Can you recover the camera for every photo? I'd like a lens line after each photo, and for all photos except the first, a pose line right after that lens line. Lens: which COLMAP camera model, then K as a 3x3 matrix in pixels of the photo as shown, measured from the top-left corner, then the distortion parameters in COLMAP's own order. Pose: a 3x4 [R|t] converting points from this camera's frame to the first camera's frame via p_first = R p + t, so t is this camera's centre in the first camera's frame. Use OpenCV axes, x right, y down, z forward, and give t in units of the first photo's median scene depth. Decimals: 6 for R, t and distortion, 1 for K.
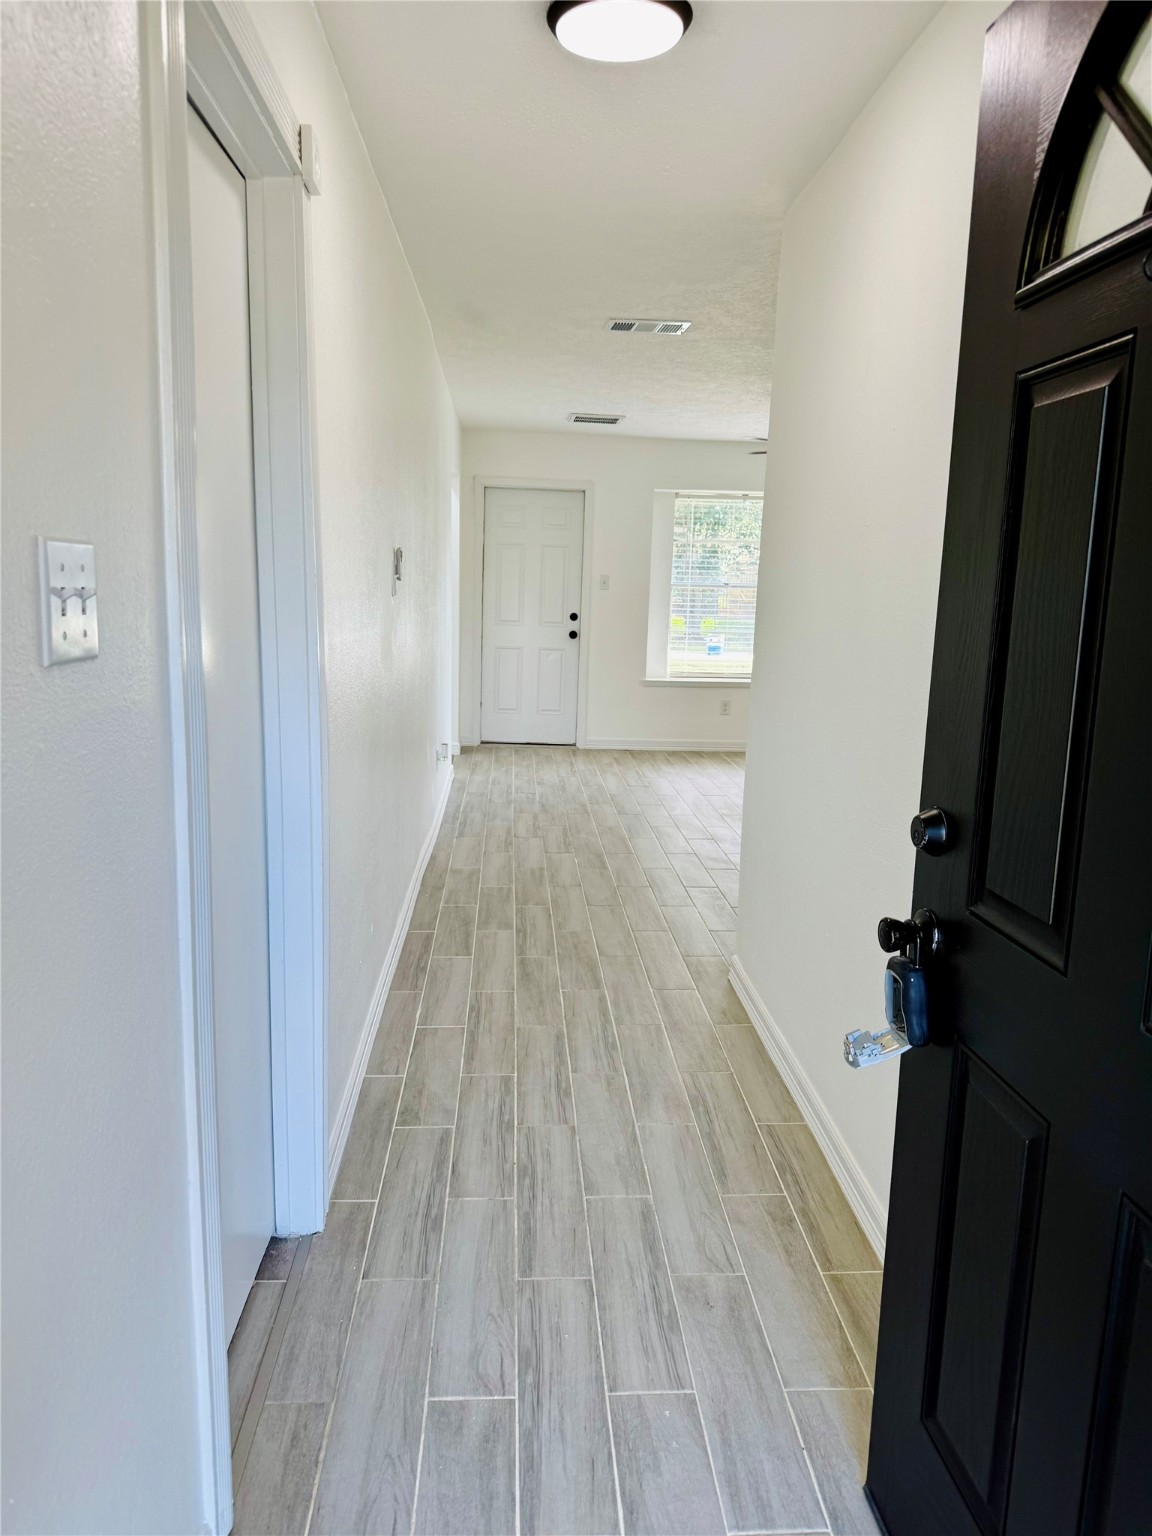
lens RADIAL K [[1088.3, 0, 575.5], [0, 1088.3, 770.3], [0, 0, 1]] dist [0.051384, -0.062963]
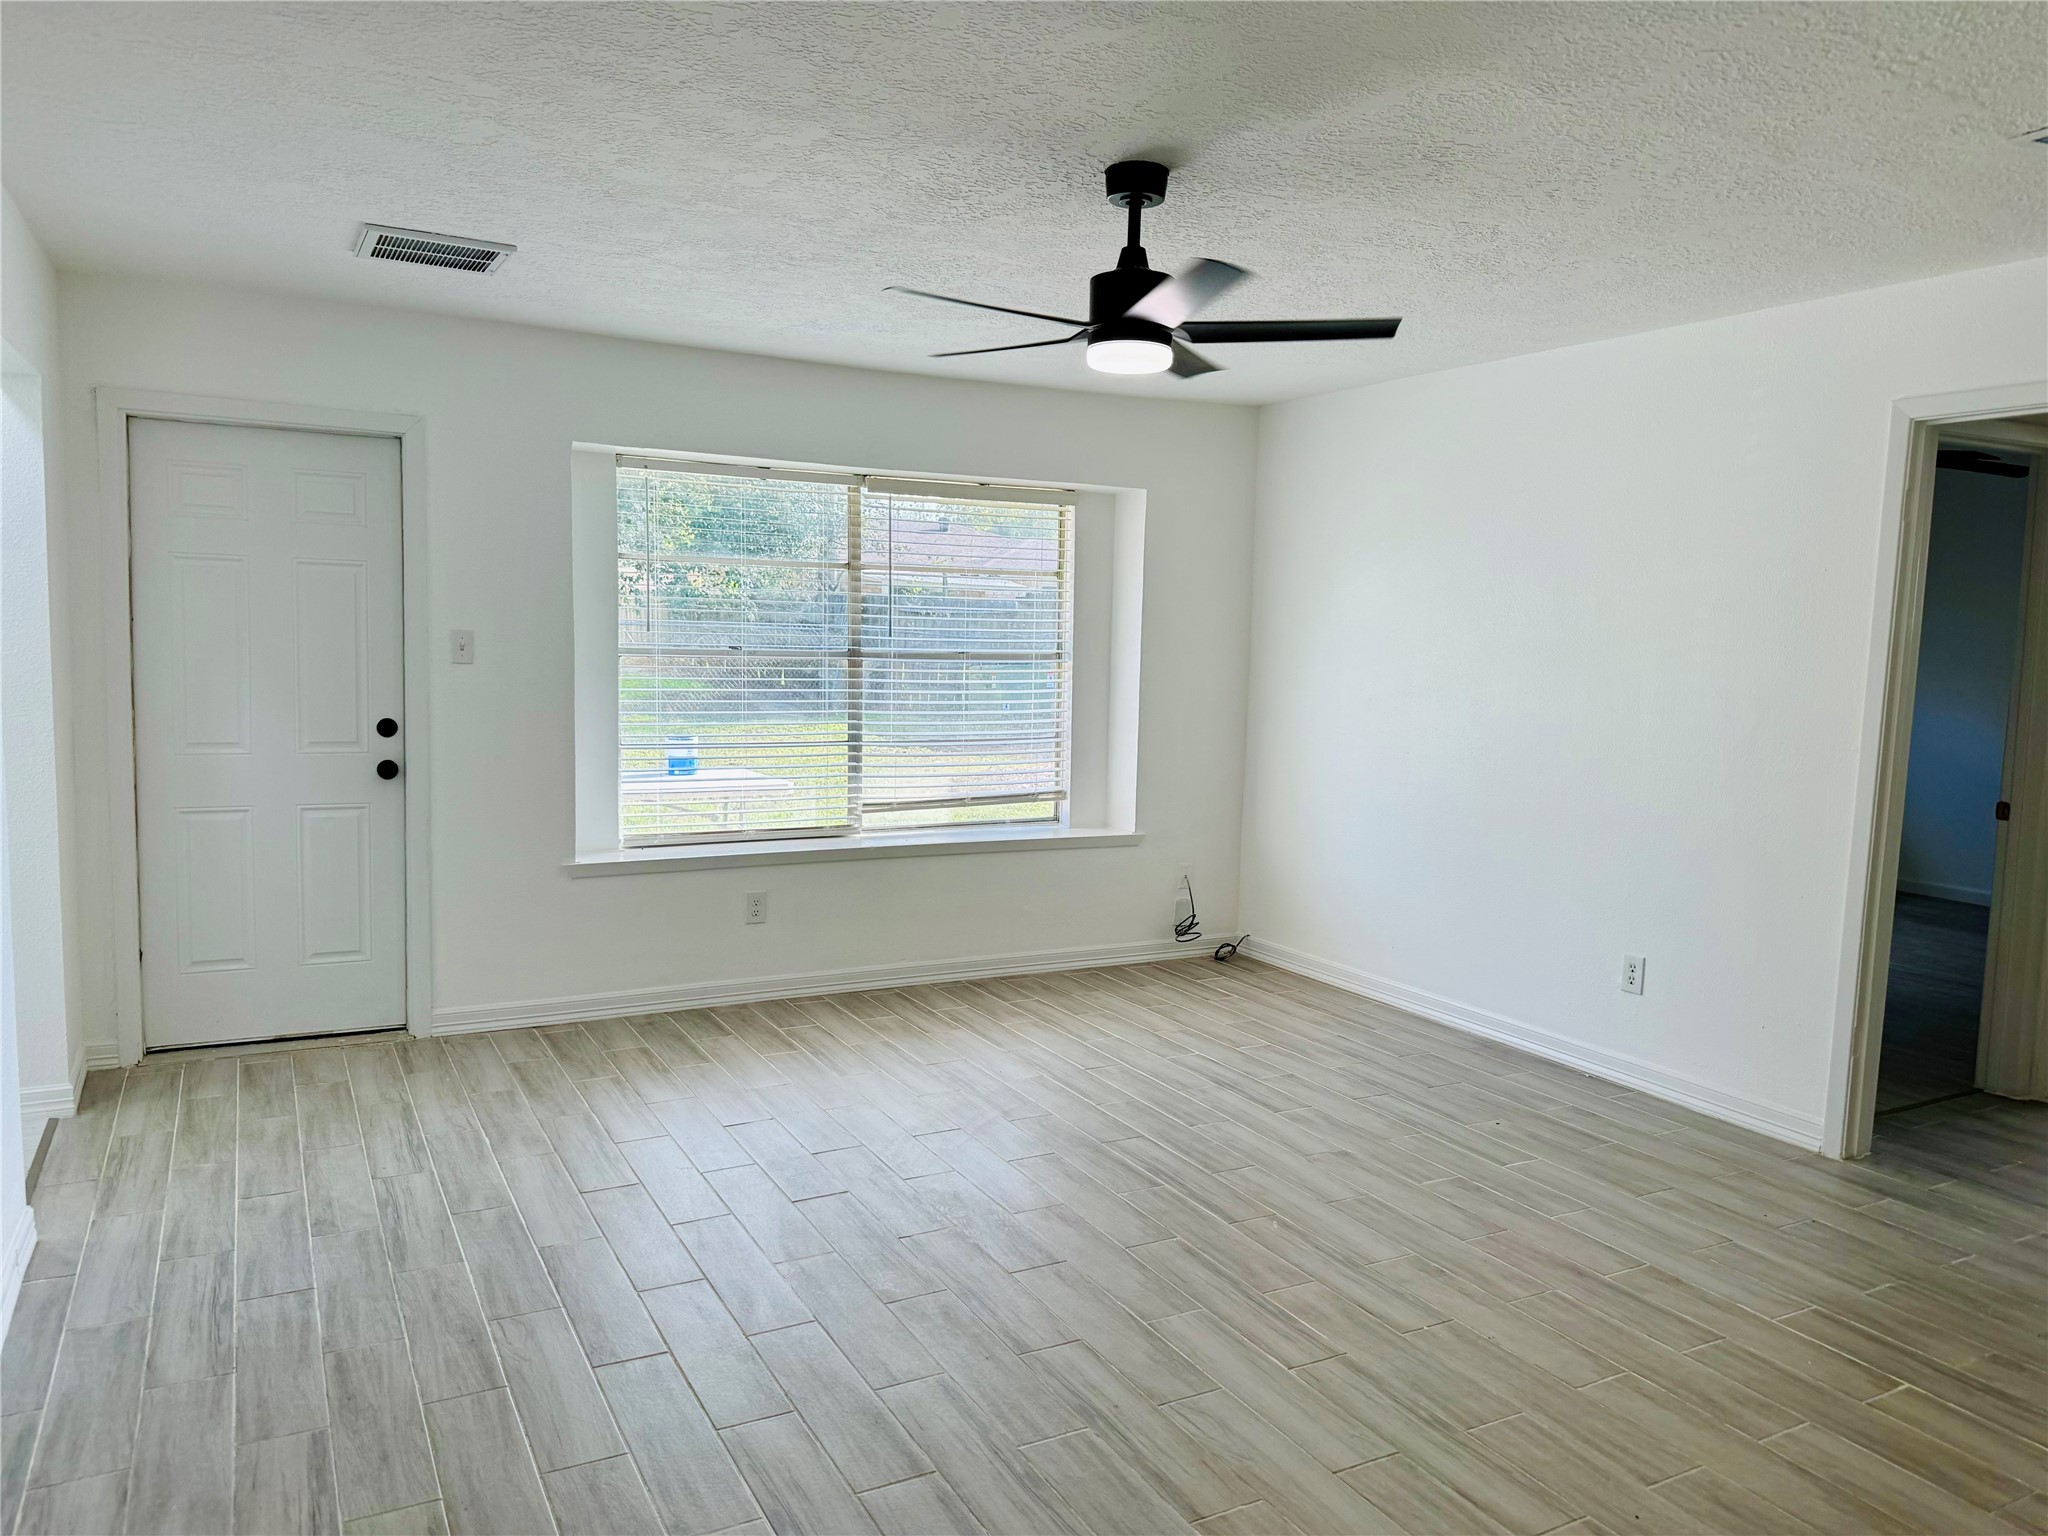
lens RADIAL K [[1451.0, 0, 1037.2], [0, 1451.0, 764.7], [0, 0, 1]] dist [0.051384, -0.062963]
pose [[0.905769, -0.046061, 0.421261, -0.013420], [0.073085, 0.996159, -0.048222, -0.082395], [-0.417422, 0.074466, 0.905656, 0.386509]]
